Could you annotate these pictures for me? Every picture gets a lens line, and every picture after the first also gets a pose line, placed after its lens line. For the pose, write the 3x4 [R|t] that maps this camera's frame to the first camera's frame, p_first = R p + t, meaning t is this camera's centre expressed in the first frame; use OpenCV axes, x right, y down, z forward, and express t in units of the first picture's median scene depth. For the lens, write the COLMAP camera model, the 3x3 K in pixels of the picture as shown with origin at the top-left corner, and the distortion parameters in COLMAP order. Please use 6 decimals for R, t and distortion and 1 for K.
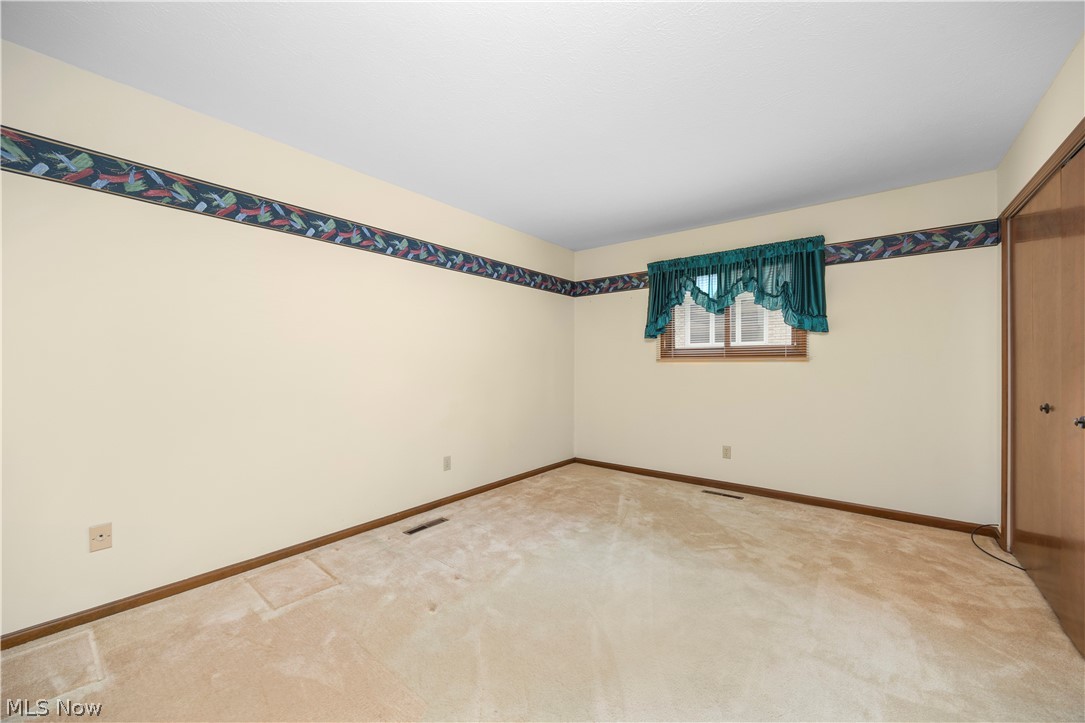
lens RADIAL K [[418.6, 0, 539.4], [0, 418.6, 363.0], [0, 0, 1]] dist [0.000153, 0.000253]
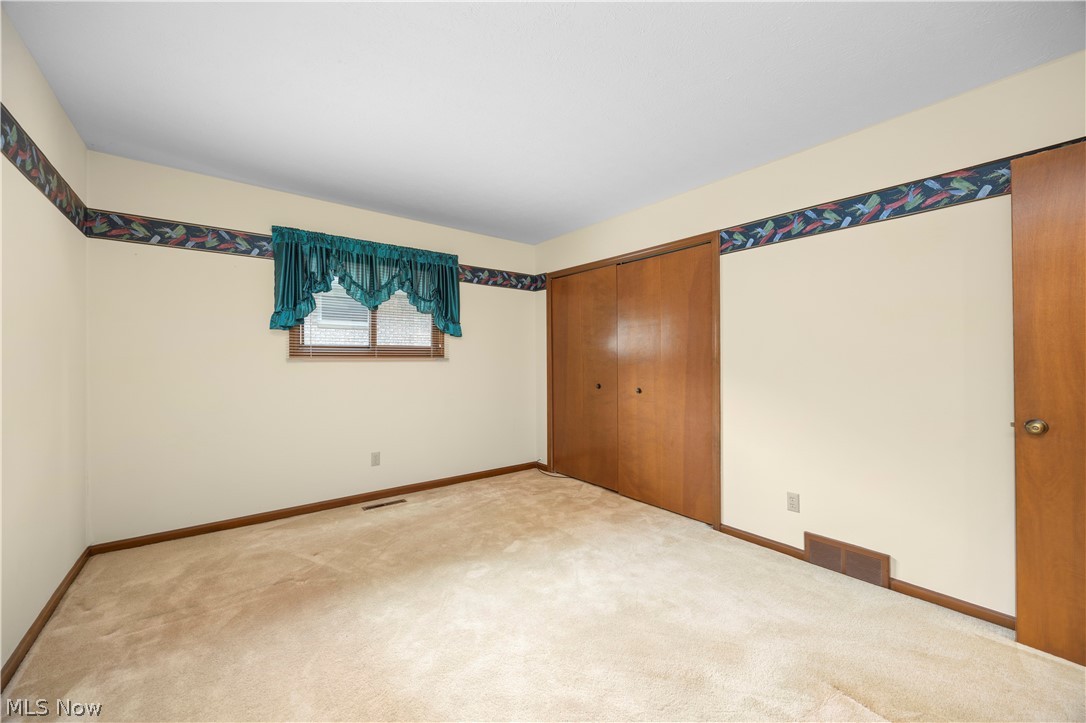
lens RADIAL K [[419.0, 0, 540.1], [0, 419.0, 356.0], [0, 0, 1]] dist [0.000153, 0.000253]
pose [[0.230896, 0.011874, 0.972906, -0.402915], [0.005182, 0.999896, -0.013433, -0.000527], [-0.972965, 0.008143, 0.230811, 0.463008]]
